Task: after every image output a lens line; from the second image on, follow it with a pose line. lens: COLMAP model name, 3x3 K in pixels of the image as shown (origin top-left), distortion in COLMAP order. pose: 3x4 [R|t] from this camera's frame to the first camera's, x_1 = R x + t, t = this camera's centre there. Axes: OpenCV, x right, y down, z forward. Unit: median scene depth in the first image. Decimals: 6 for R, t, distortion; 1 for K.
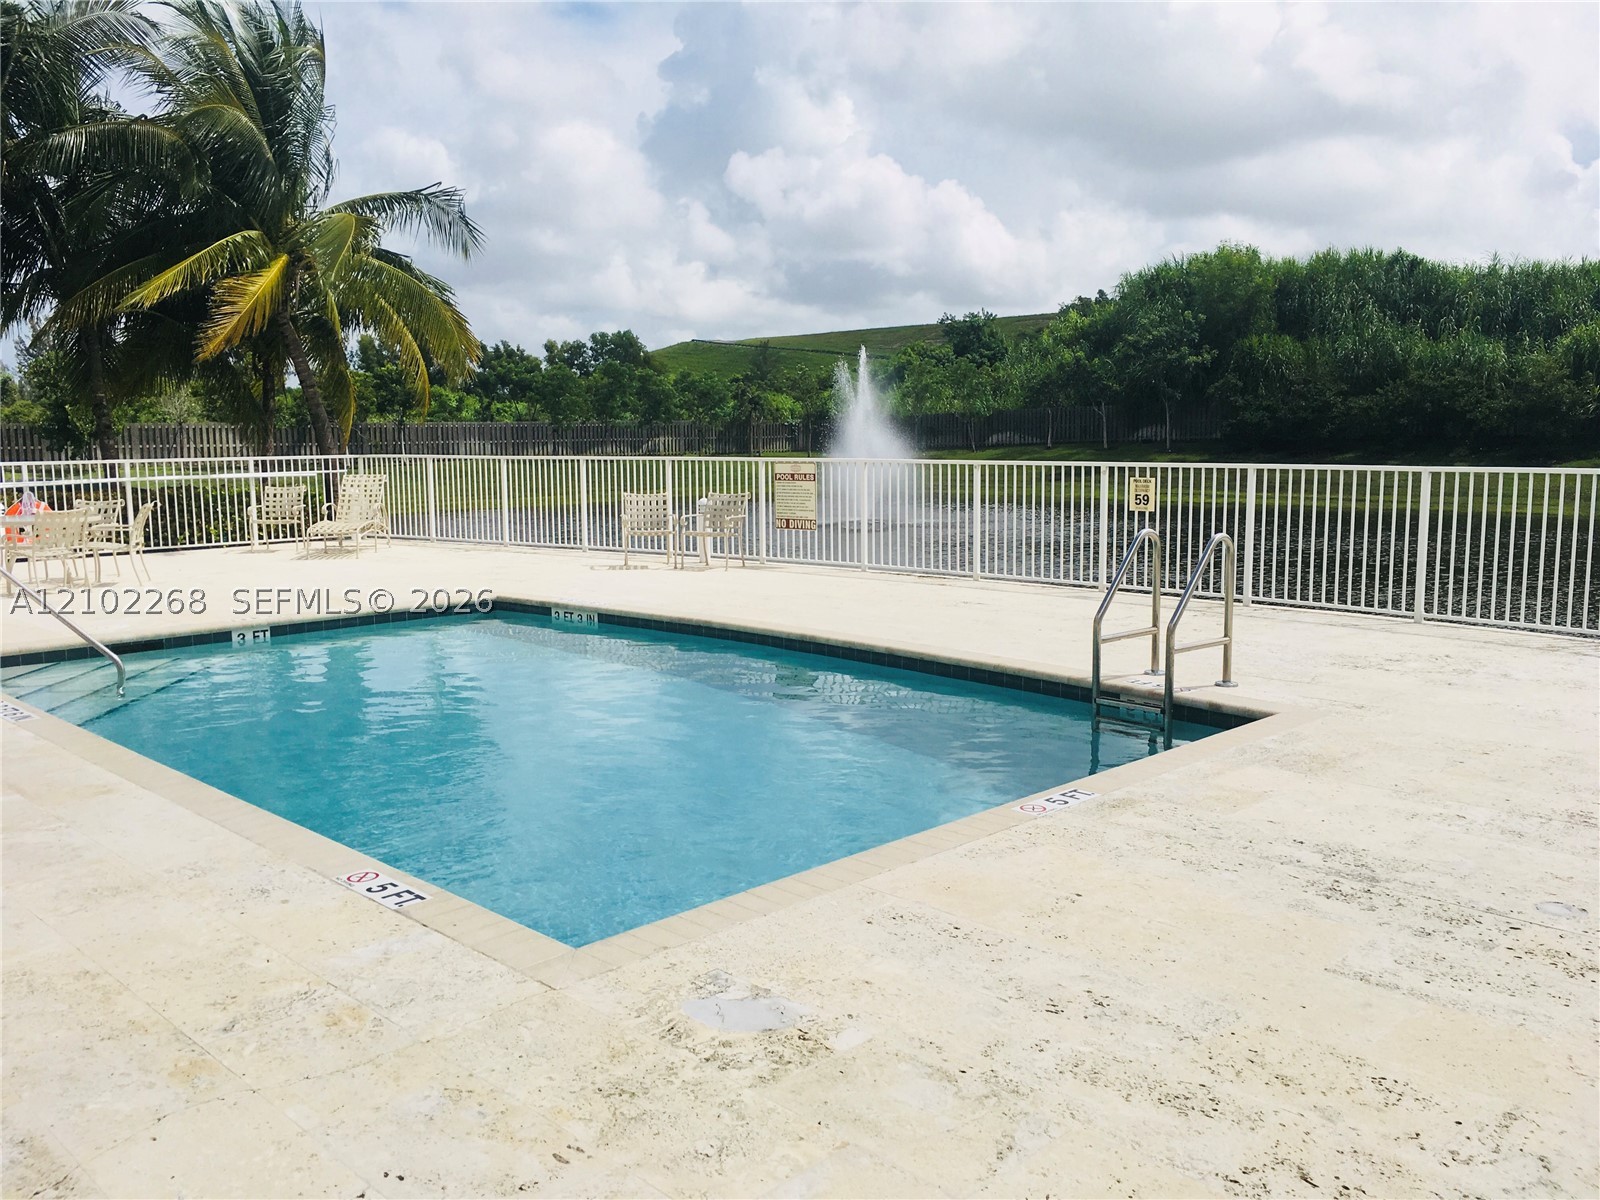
lens RADIAL K [[1383.7, 0, 803.7], [0, 1383.7, 596.1], [0, 0, 1]] dist [0.043277, -0.038413]
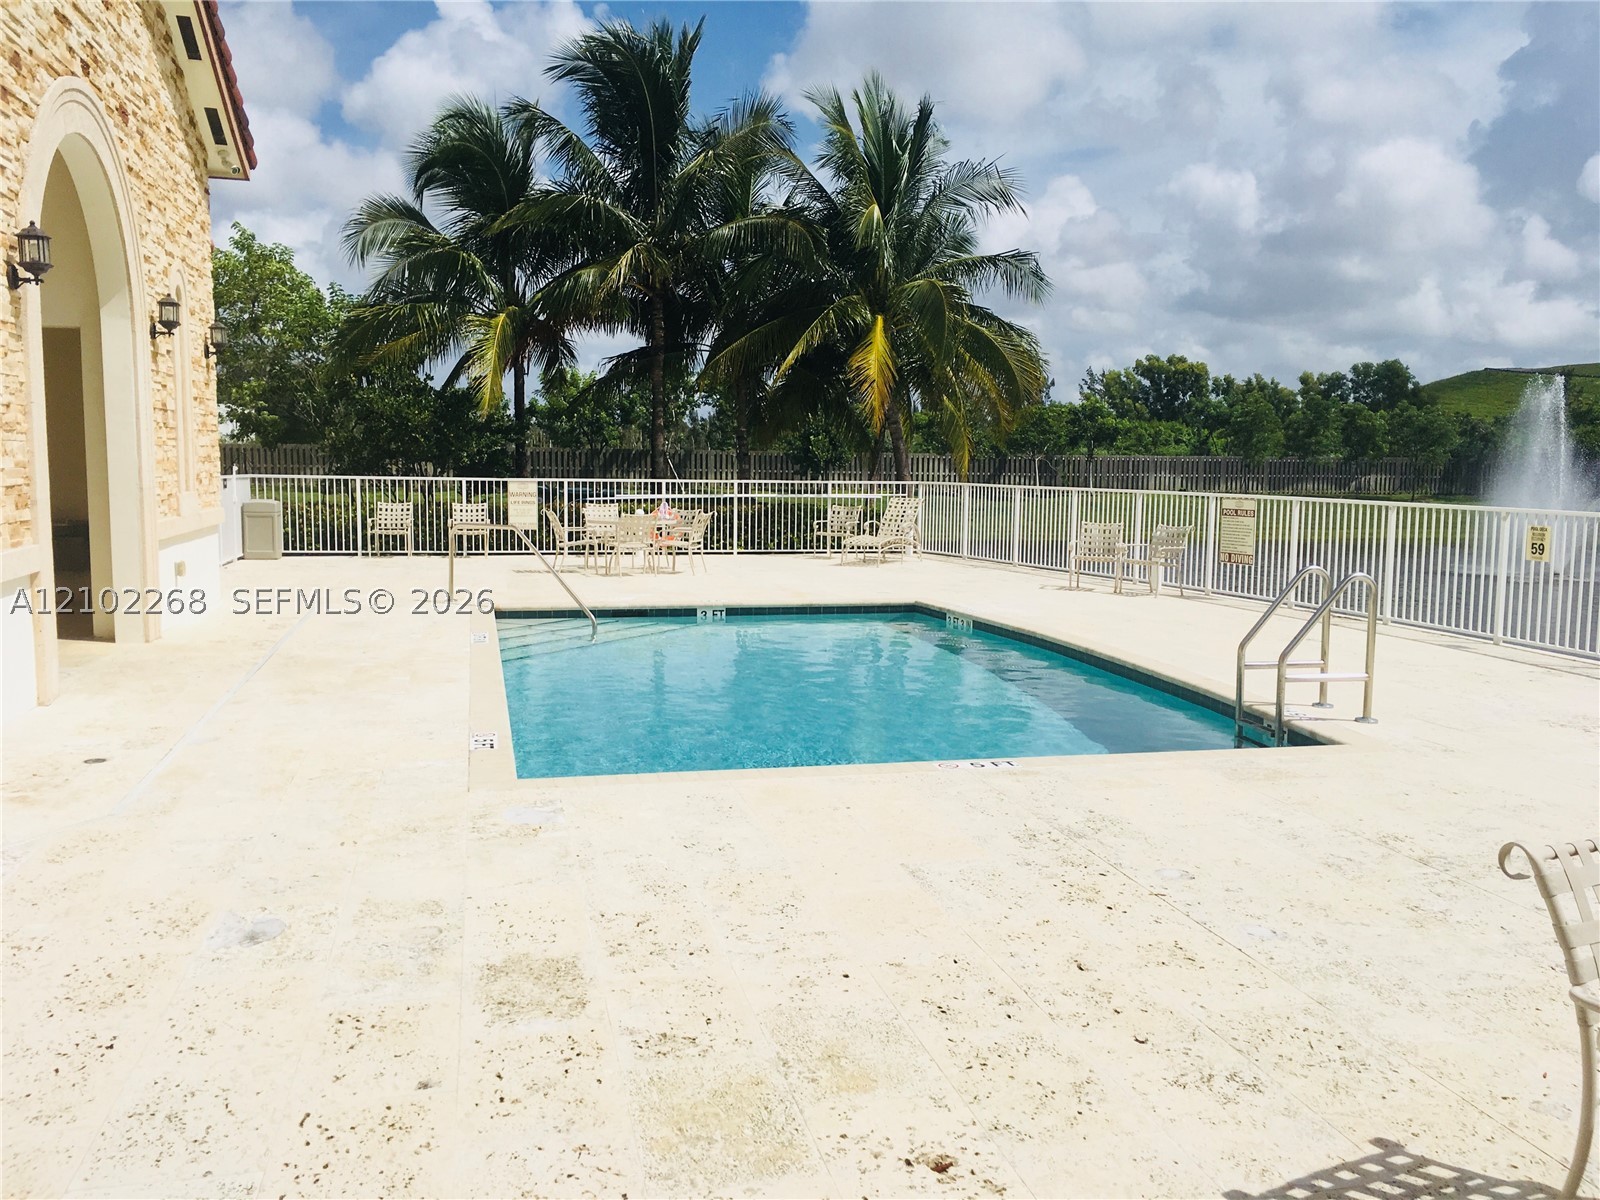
lens RADIAL K [[1383.7, 0, 798.6], [0, 1383.7, 595.2], [0, 0, 1]] dist [0.043277, -0.038413]
pose [[0.852639, 0.071351, -0.517606, 0.220220], [-0.083676, 0.996493, -0.000472, 0.003049], [0.515757, 0.043713, 0.855619, -0.052003]]
